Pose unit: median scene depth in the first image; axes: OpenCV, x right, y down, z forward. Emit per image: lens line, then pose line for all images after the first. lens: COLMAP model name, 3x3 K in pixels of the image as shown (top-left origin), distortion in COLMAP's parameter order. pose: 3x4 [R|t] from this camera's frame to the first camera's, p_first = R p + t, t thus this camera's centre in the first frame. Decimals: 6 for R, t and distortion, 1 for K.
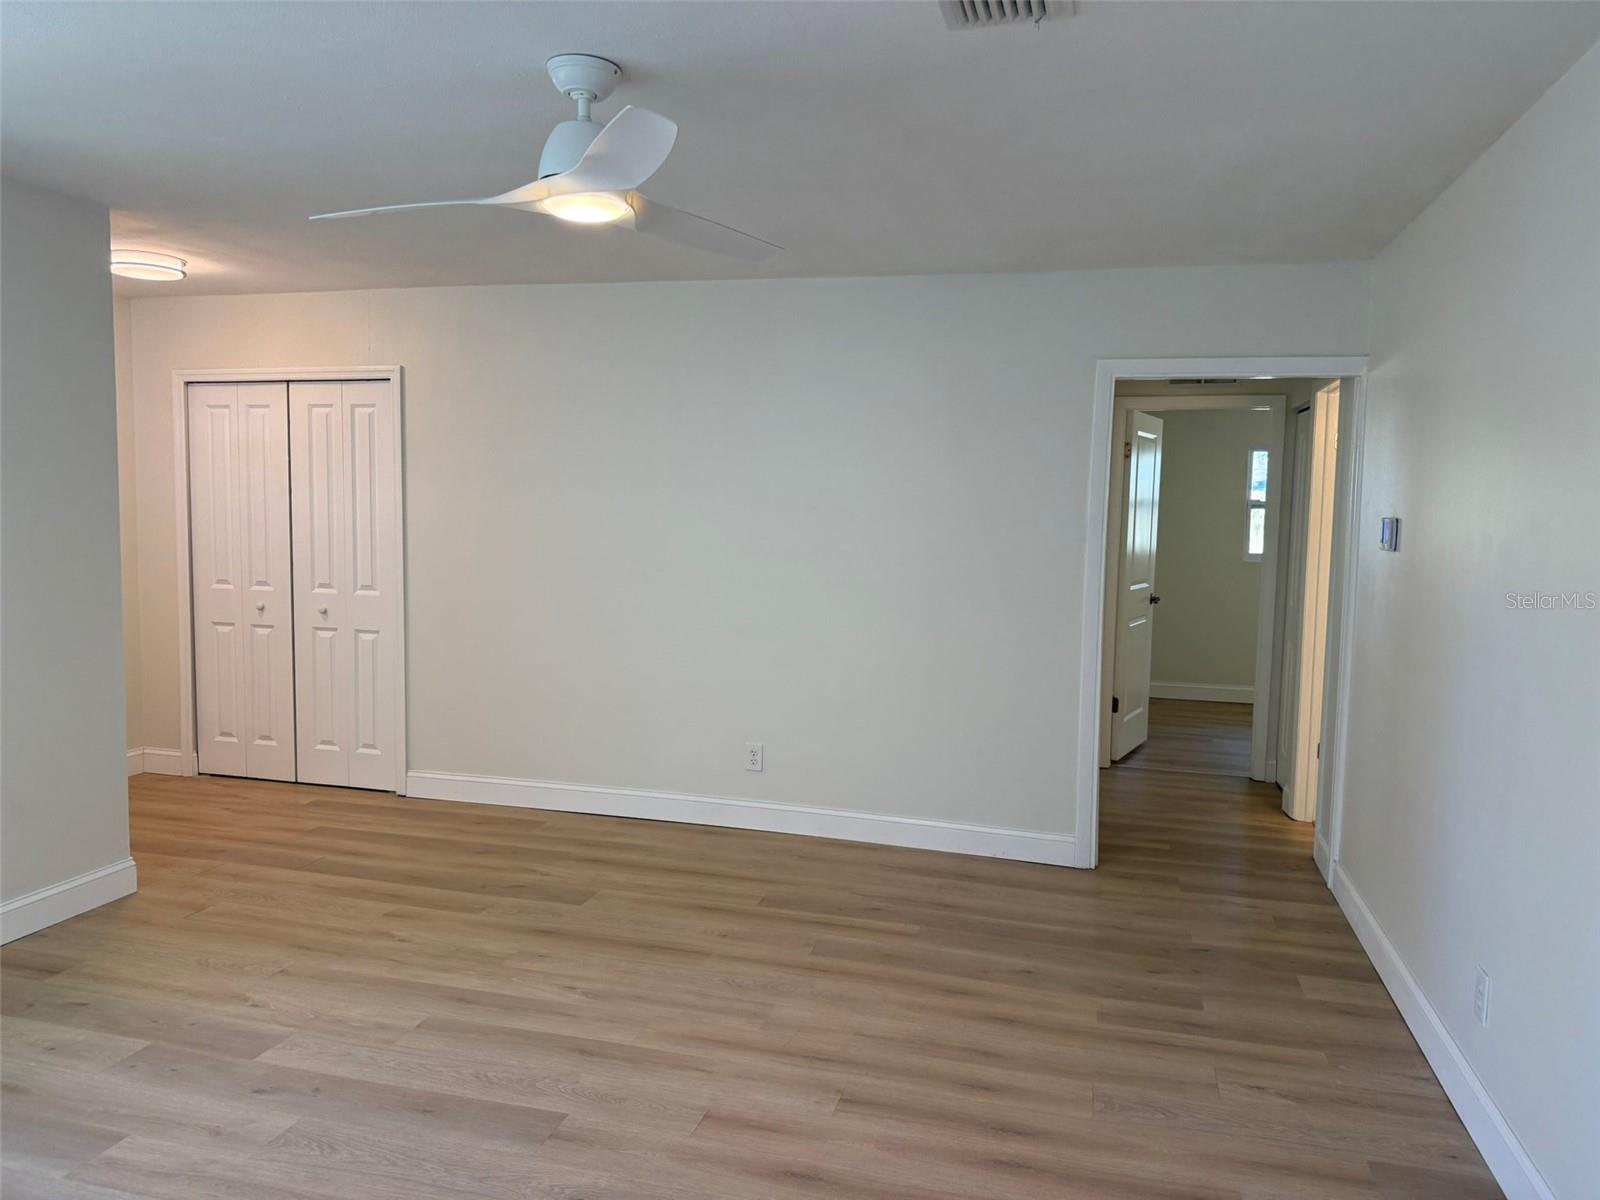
lens RADIAL K [[1127.4, 0, 807.9], [0, 1127.4, 592.9], [0, 0, 1]] dist [0.072705, -0.082679]
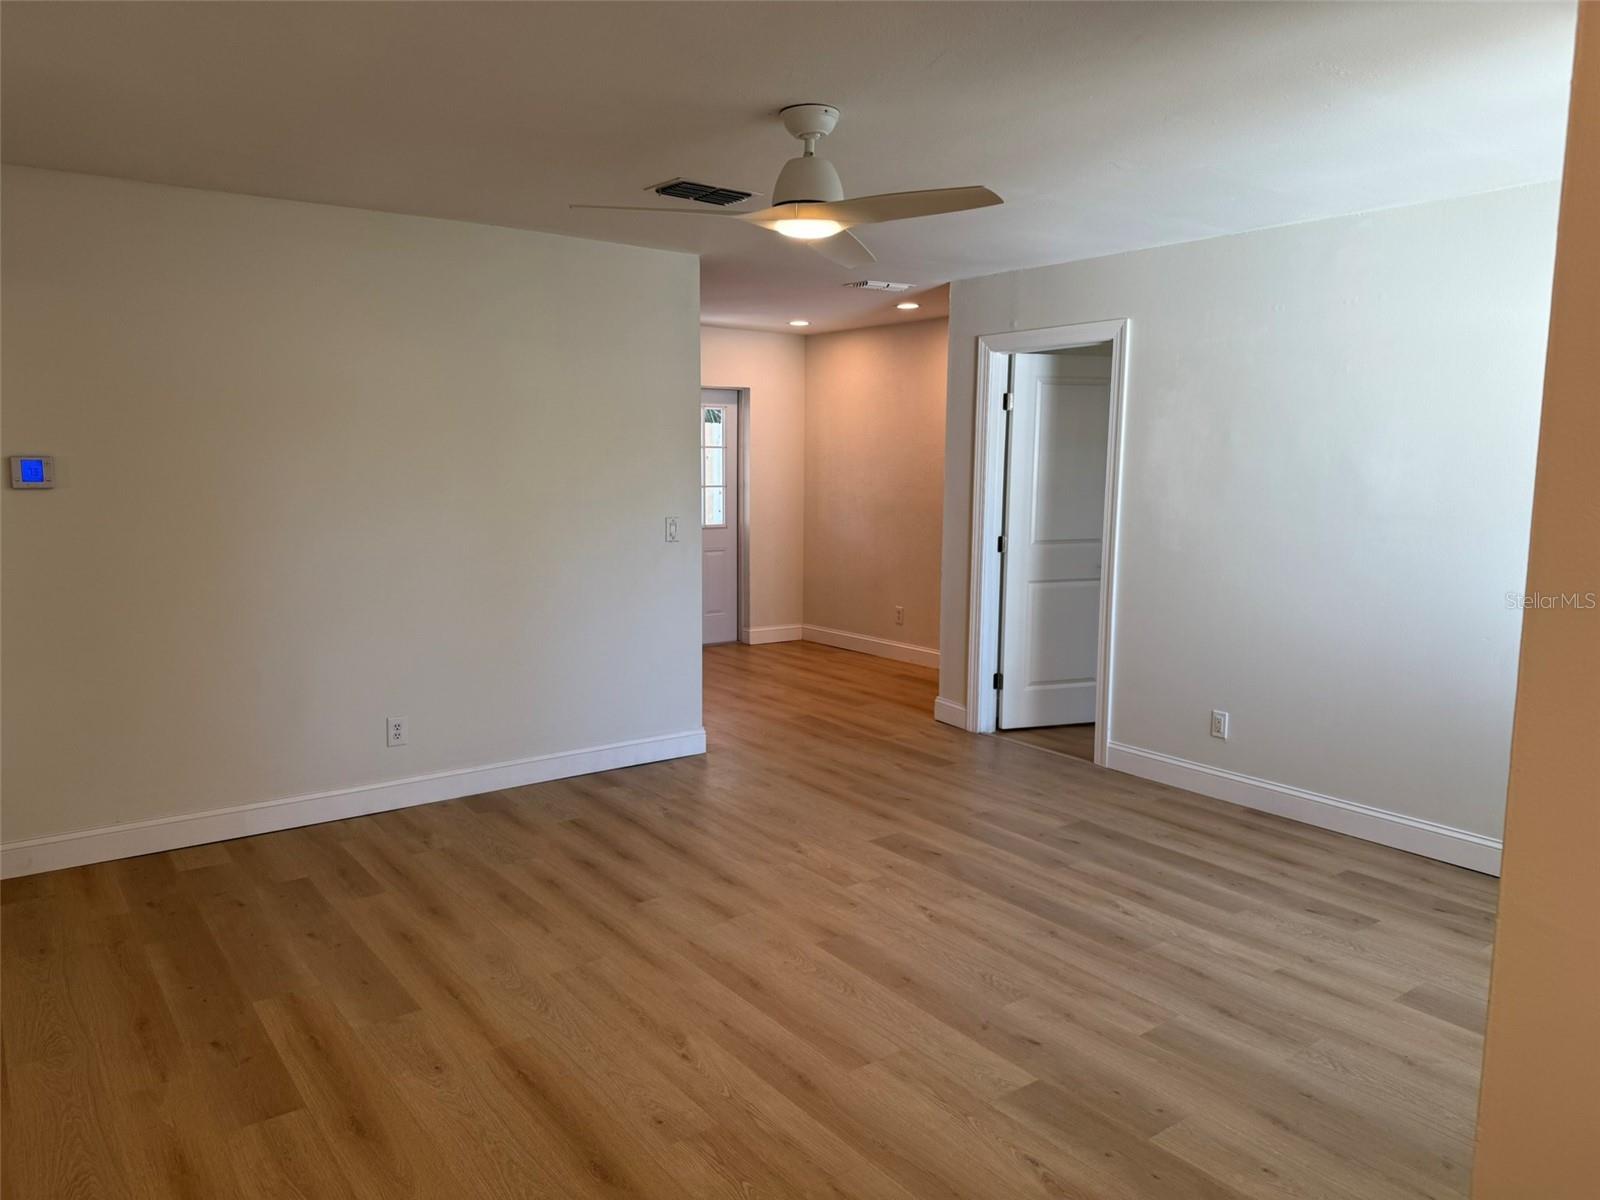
lens RADIAL K [[1127.4, 0, 799.4], [0, 1127.4, 590.4], [0, 0, 1]] dist [0.072705, -0.082679]
pose [[-0.784231, -0.103610, 0.611757, -0.709585], [0.025323, 0.979793, 0.198405, -0.140480], [-0.619952, 0.171087, -0.765760, 1.457099]]
